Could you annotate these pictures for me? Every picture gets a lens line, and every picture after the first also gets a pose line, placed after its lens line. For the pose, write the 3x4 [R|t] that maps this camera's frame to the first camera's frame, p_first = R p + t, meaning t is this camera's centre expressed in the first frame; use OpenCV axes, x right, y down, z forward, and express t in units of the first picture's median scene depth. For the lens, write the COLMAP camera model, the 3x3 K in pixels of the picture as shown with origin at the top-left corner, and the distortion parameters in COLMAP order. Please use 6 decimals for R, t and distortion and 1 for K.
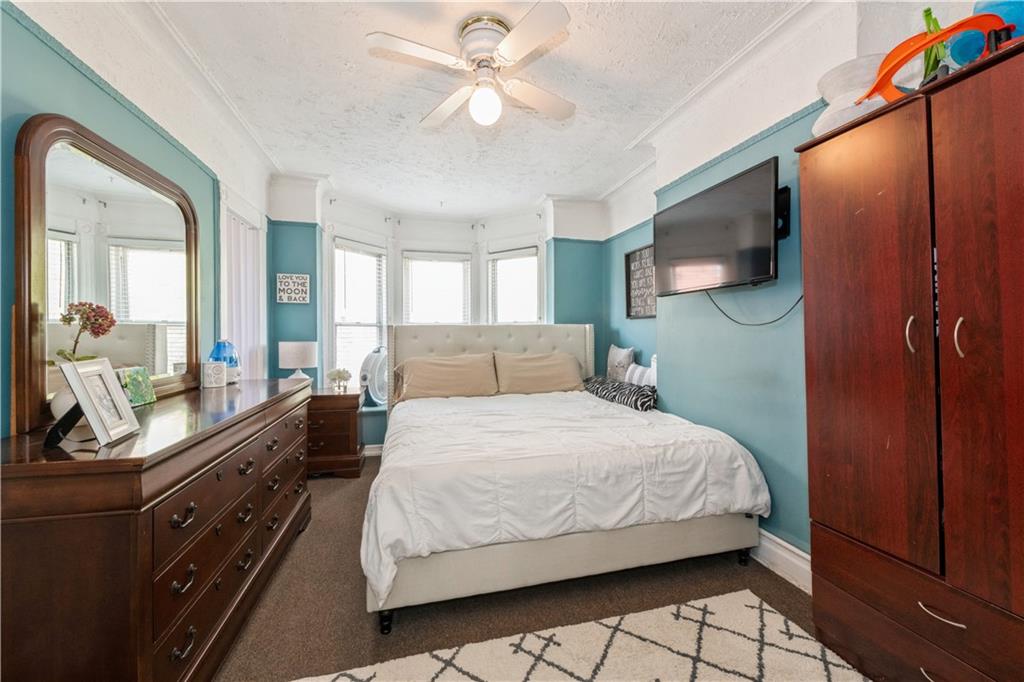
lens RADIAL K [[412.3, 0, 515.1], [0, 412.3, 335.4], [0, 0, 1]] dist [0.005580, -0.003155]
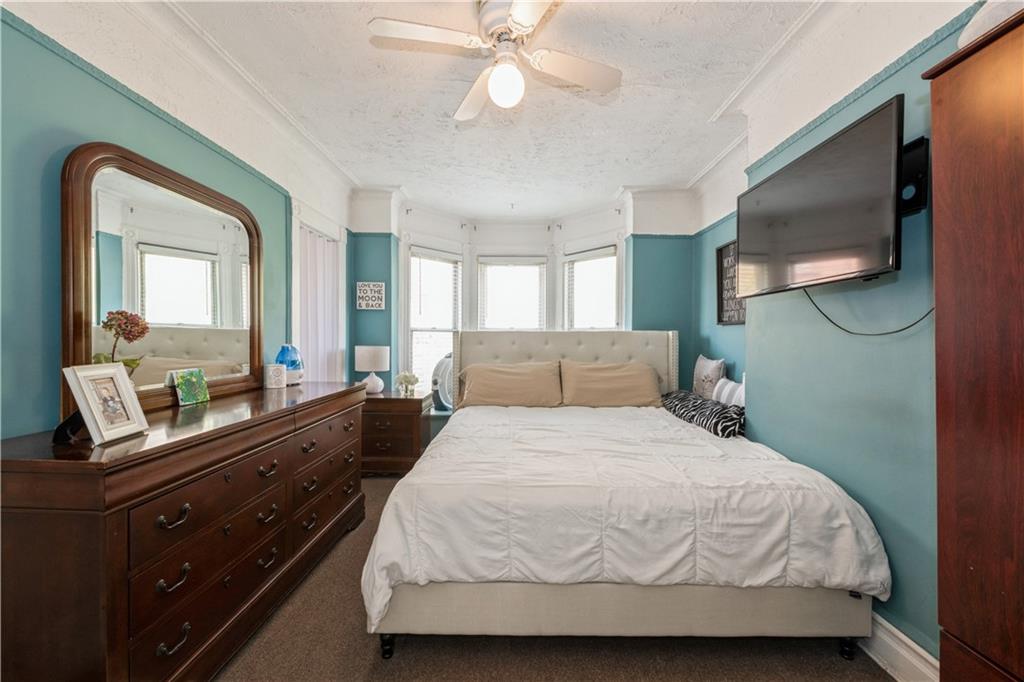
lens RADIAL K [[412.3, 0, 510.3], [0, 412.3, 343.0], [0, 0, 1]] dist [0.005580, -0.003155]
pose [[0.964842, 0.013625, -0.262476, 0.155440], [-0.011945, 0.999897, 0.007994, -0.009407], [0.262558, -0.004577, 0.964905, 0.127534]]
